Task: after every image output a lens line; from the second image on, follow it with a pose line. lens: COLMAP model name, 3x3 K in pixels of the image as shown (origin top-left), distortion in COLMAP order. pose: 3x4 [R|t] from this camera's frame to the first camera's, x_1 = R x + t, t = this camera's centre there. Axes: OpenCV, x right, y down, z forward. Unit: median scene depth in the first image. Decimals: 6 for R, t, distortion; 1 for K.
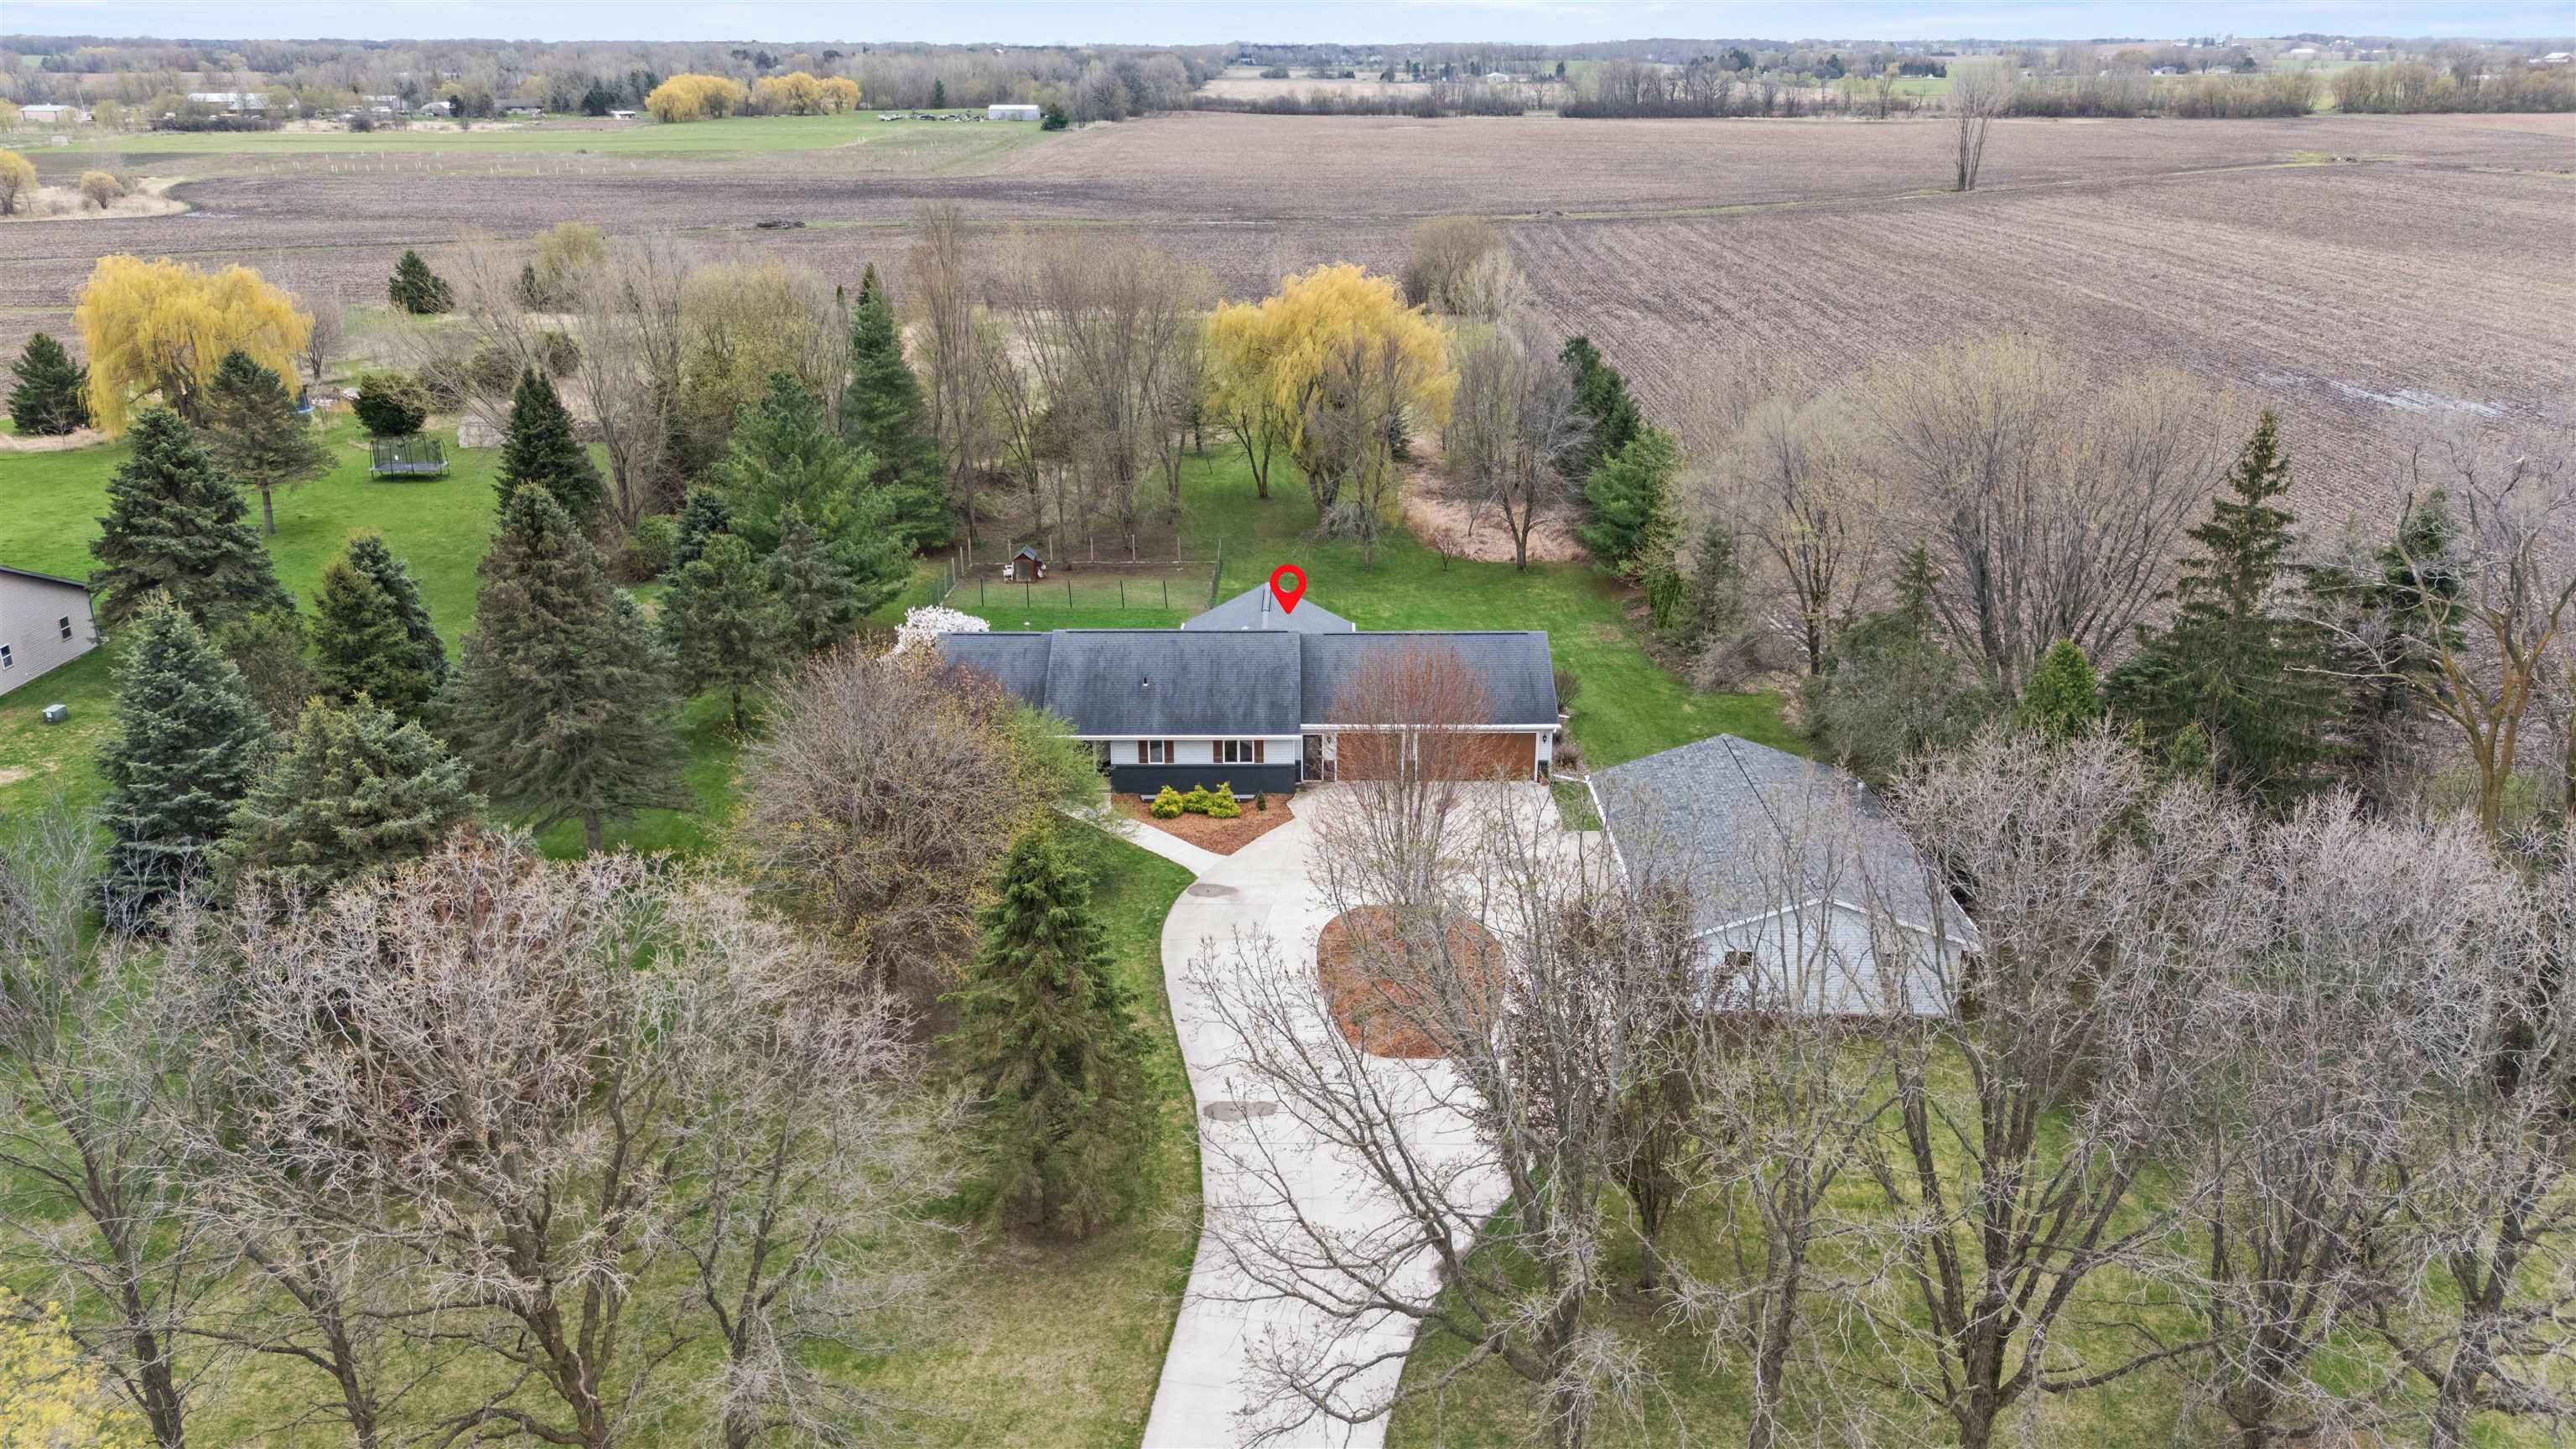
lens RADIAL K [[1812.0, 0, 1288.0], [0, 1812.0, 724.5], [0, 0, 1]] dist [0.034836, -0.041975]
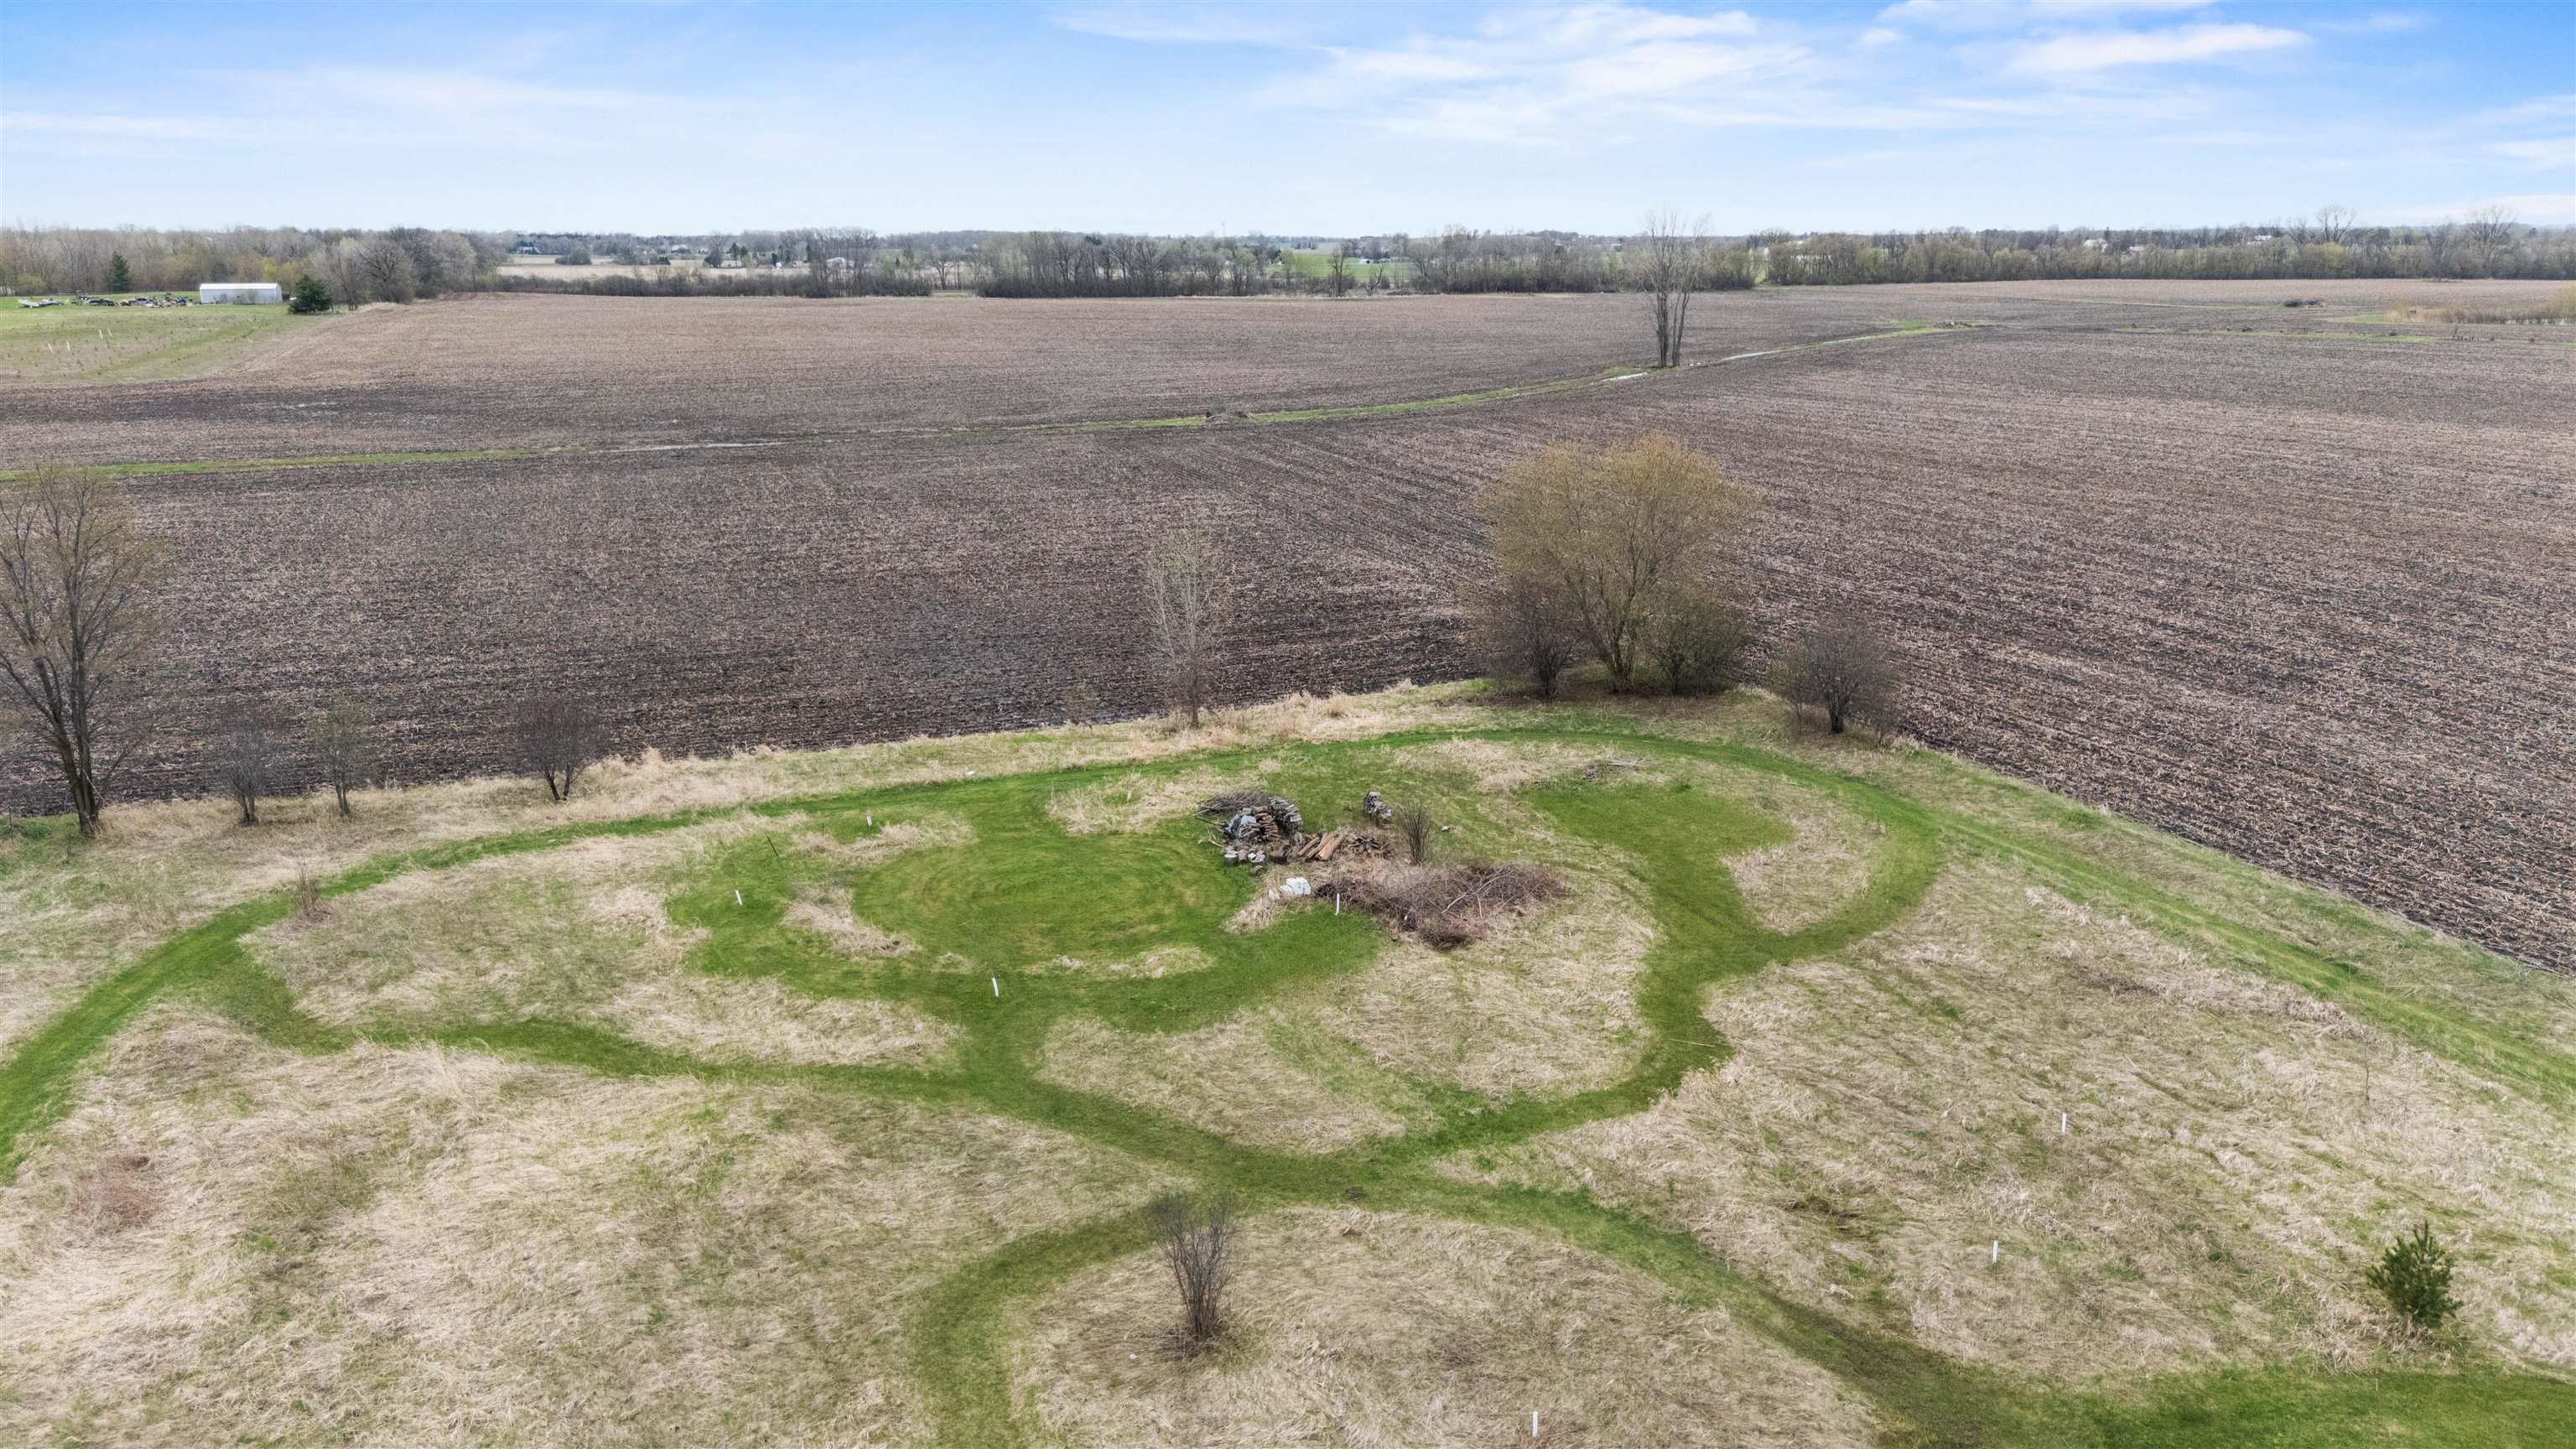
lens RADIAL K [[1812.0, 0, 1288.0], [0, 1812.0, 724.5], [0, 0, 1]] dist [0.034836, -0.041975]
pose [[0.931771, -0.092526, 0.351057, -0.032770], [0.126822, 0.989015, -0.075938, -0.059357], [-0.340175, 0.115279, 0.933270, 0.199675]]
